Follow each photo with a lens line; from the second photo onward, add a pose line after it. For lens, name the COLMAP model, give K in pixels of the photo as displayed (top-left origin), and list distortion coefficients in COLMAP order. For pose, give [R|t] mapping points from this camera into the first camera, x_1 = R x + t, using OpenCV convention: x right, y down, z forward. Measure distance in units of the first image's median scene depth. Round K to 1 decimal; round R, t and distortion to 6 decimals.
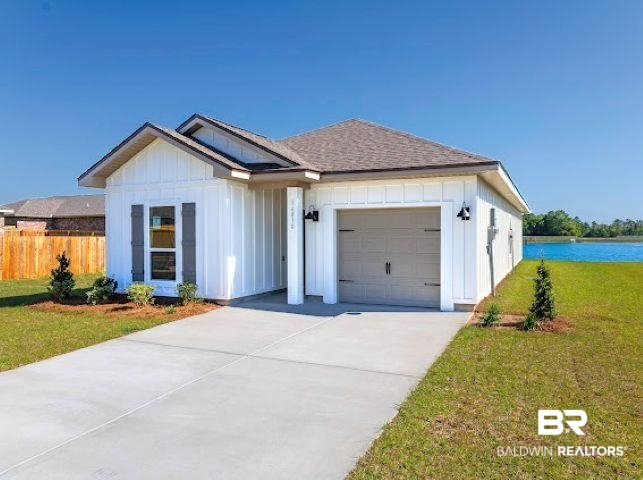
lens RADIAL K [[472.2, 0, 336.4], [0, 472.2, 239.2], [0, 0, 1]] dist [-0.000070, 0.003299]
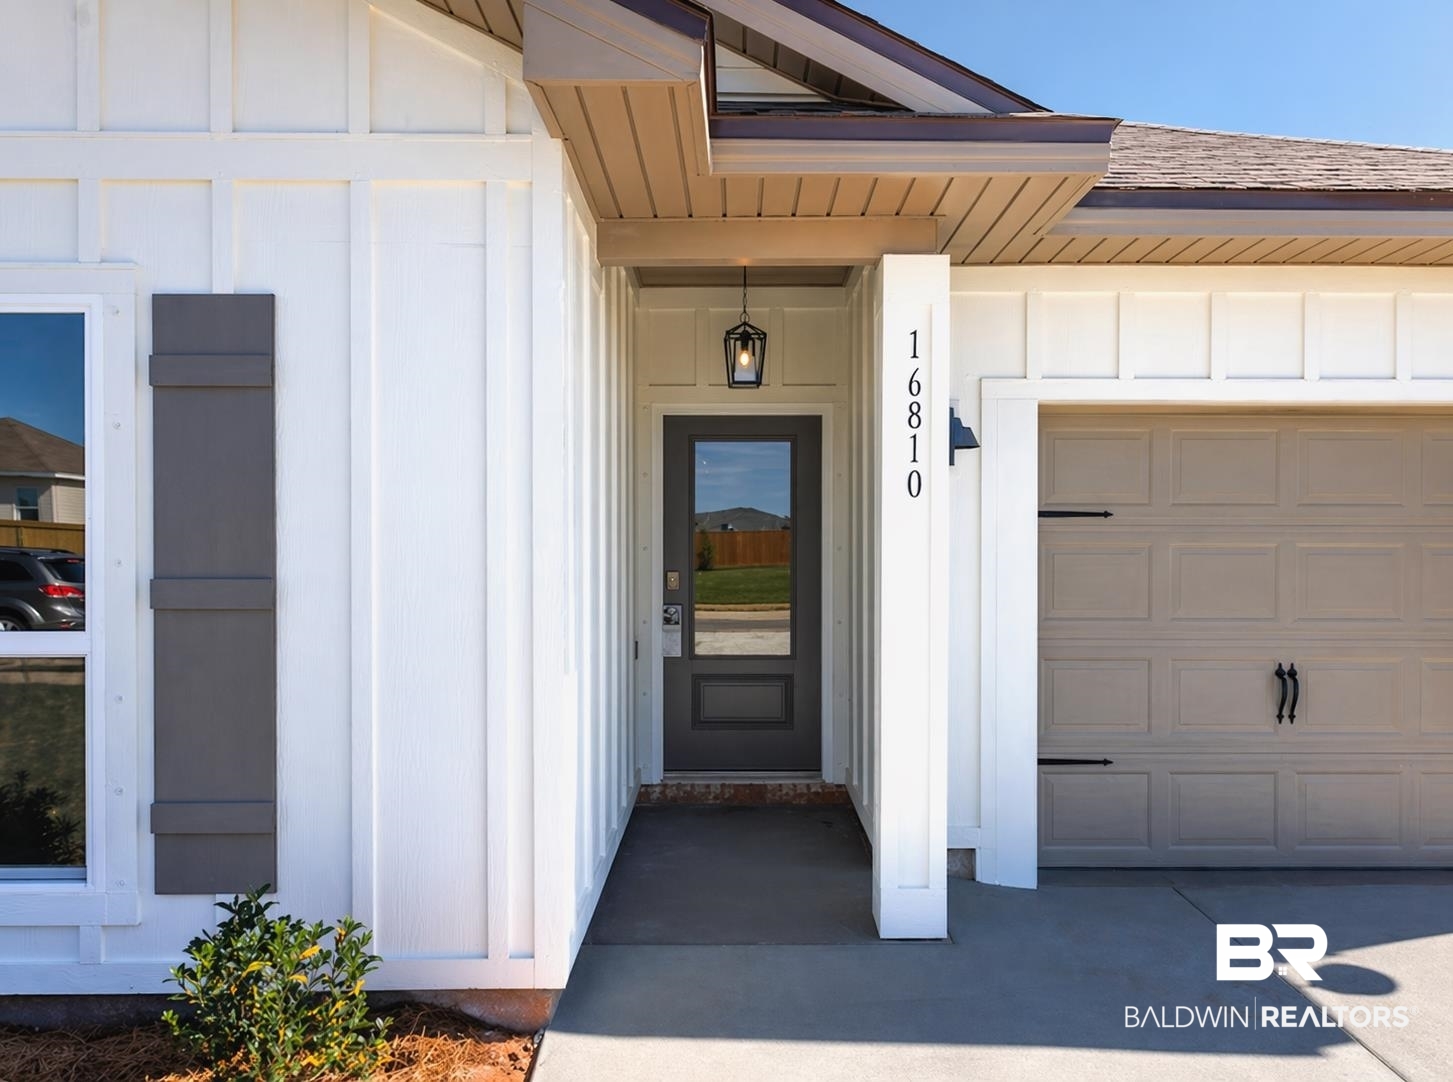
lens RADIAL K [[1067.0, 0, 760.1], [0, 1067.0, 539.3], [0, 0, 1]] dist [-0.000070, 0.003299]
pose [[0.909781, -0.000005, 0.415088, -0.295423], [0.002510, 0.999982, -0.005489, -0.005052], [-0.415081, 0.006036, 0.909765, 0.652061]]
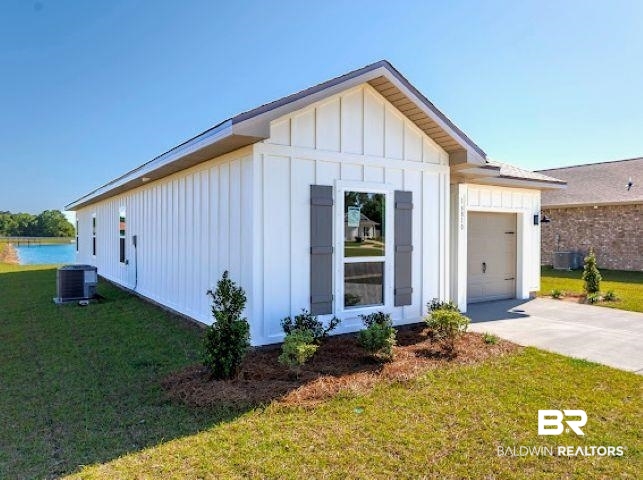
lens RADIAL K [[472.2, 0, 336.4], [0, 472.2, 239.2], [0, 0, 1]] dist [-0.000070, 0.003299]
pose [[0.524854, -0.004031, 0.851183, -0.962726], [0.005929, 0.999982, 0.001080, -0.006293], [-0.851172, 0.004480, 0.524868, 0.708499]]
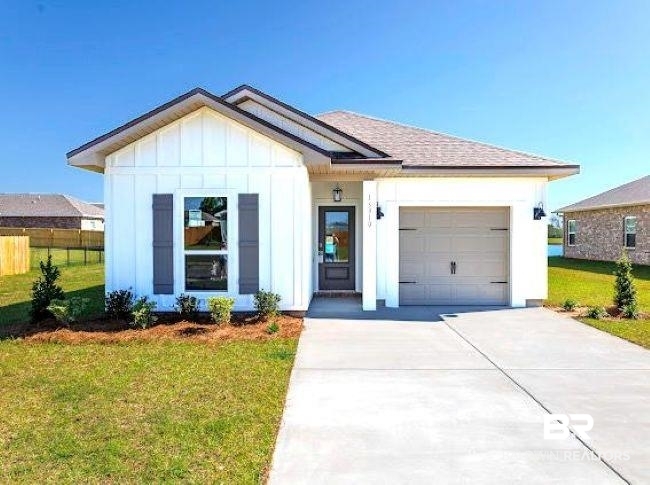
lens RADIAL K [[477.3, 0, 340.0], [0, 477.3, 241.7], [0, 0, 1]] dist [-0.000070, 0.003299]
pose [[0.913349, -0.005694, 0.407138, -0.499597], [0.003460, 0.999975, 0.006222, 0.000203], [-0.407163, -0.004274, 0.913345, 0.187566]]
